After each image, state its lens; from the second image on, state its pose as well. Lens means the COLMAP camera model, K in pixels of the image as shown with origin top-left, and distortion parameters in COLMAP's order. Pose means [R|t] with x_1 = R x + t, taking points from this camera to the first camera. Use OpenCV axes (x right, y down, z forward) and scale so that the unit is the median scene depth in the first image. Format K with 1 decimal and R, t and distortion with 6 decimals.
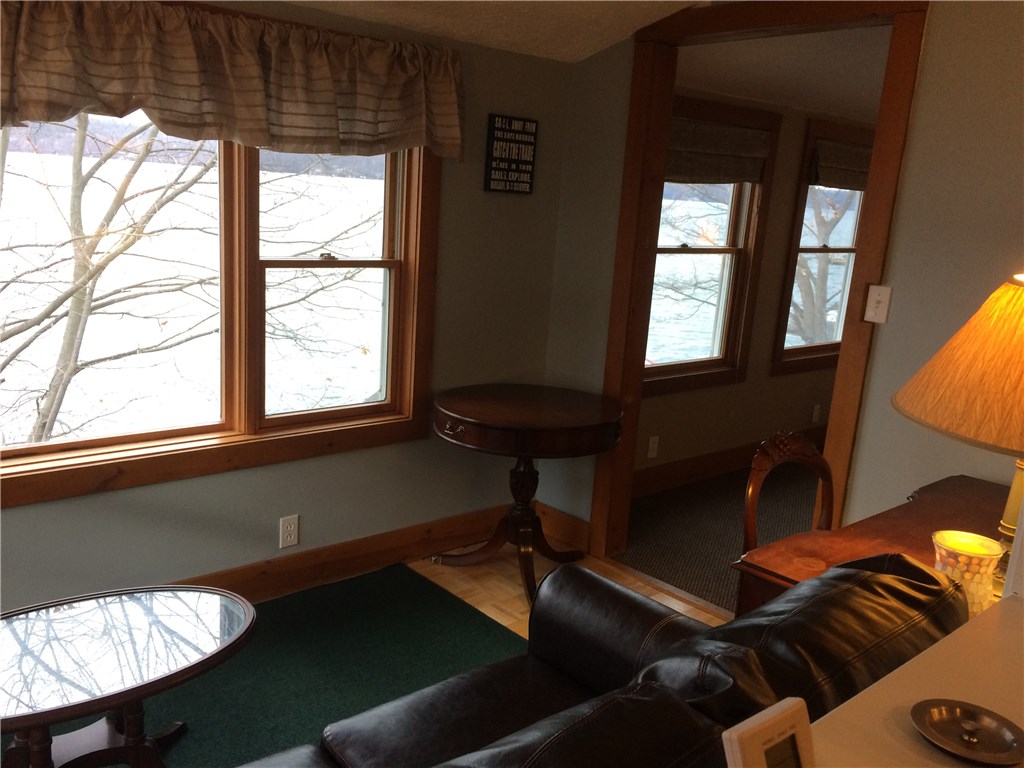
lens RADIAL K [[868.2, 0, 510.0], [0, 868.2, 385.7], [0, 0, 1]] dist [0.038070, -0.022947]
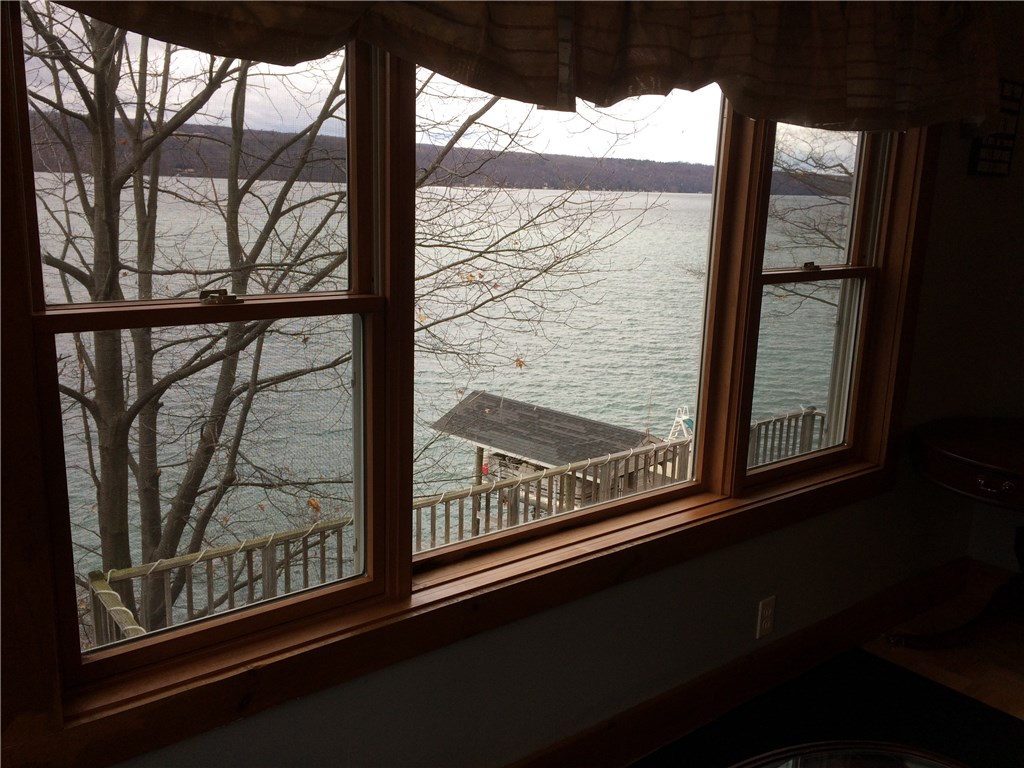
lens RADIAL K [[868.2, 0, 512.2], [0, 868.2, 382.7], [0, 0, 1]] dist [0.038070, -0.022947]
pose [[0.996457, -0.026328, -0.079879, -0.382526], [0.025824, 0.999640, -0.007335, -0.040837], [0.080043, 0.005246, 0.996778, 0.178703]]
